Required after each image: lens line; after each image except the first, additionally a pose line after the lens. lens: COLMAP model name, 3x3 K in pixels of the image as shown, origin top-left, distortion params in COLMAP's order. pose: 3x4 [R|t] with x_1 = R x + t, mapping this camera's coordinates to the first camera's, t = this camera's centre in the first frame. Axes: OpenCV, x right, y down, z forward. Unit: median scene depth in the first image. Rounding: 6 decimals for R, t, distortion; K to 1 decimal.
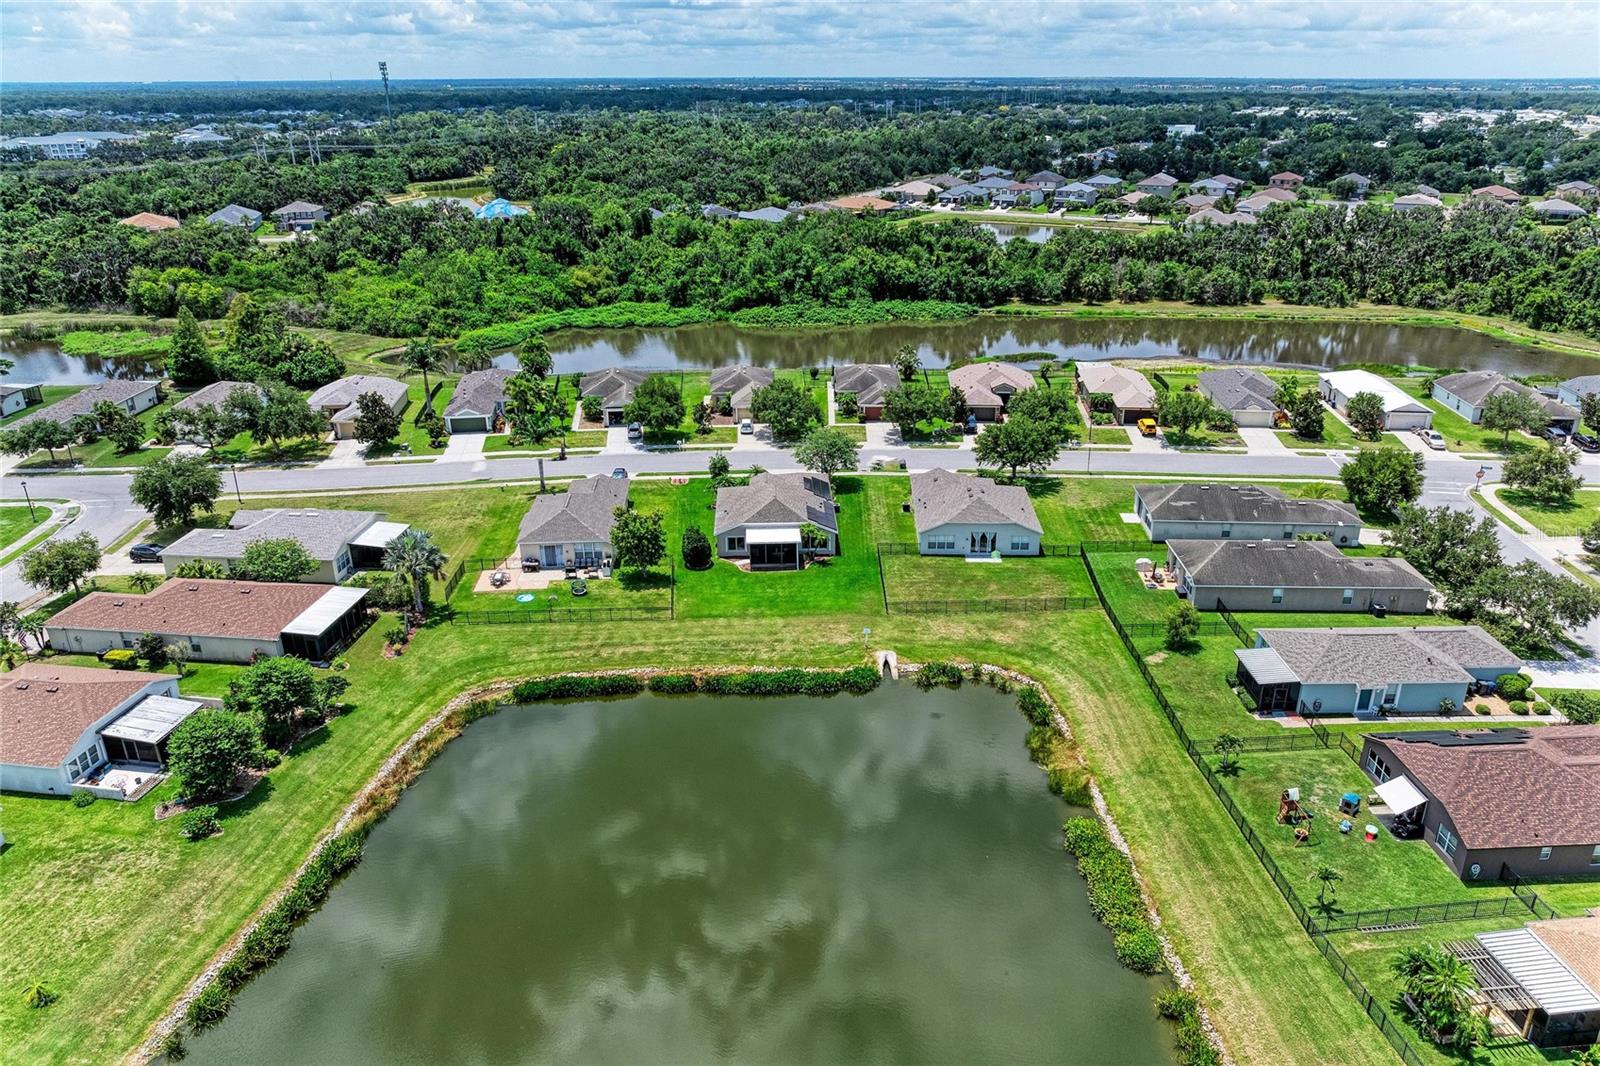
lens RADIAL K [[1136.6, 0, 801.4], [0, 1136.6, 534.8], [0, 0, 1]] dist [-0.004436, -0.001932]
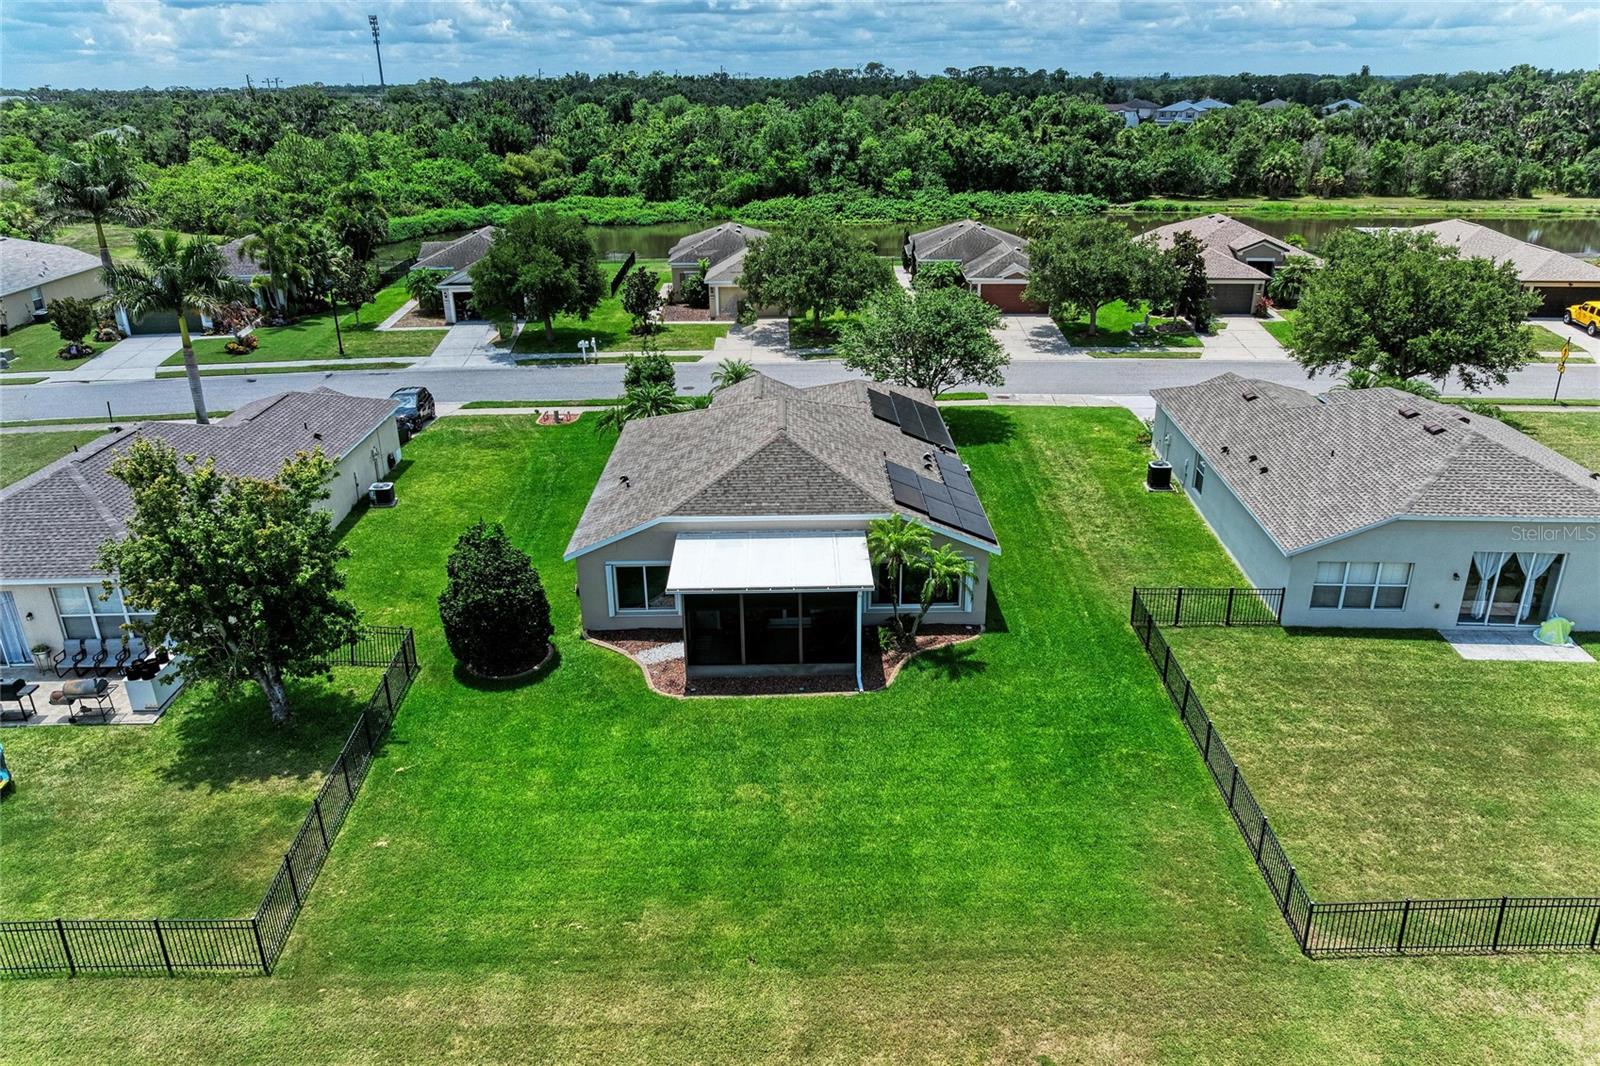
lens RADIAL K [[1136.6, 0, 799.0], [0, 1136.6, 534.1], [0, 0, 1]] dist [-0.004436, -0.001932]
pose [[0.999562, 0.004117, -0.029290, -0.004651], [-0.004242, 0.999982, -0.004200, -0.002361], [0.029272, 0.004323, 0.999562, 0.346714]]
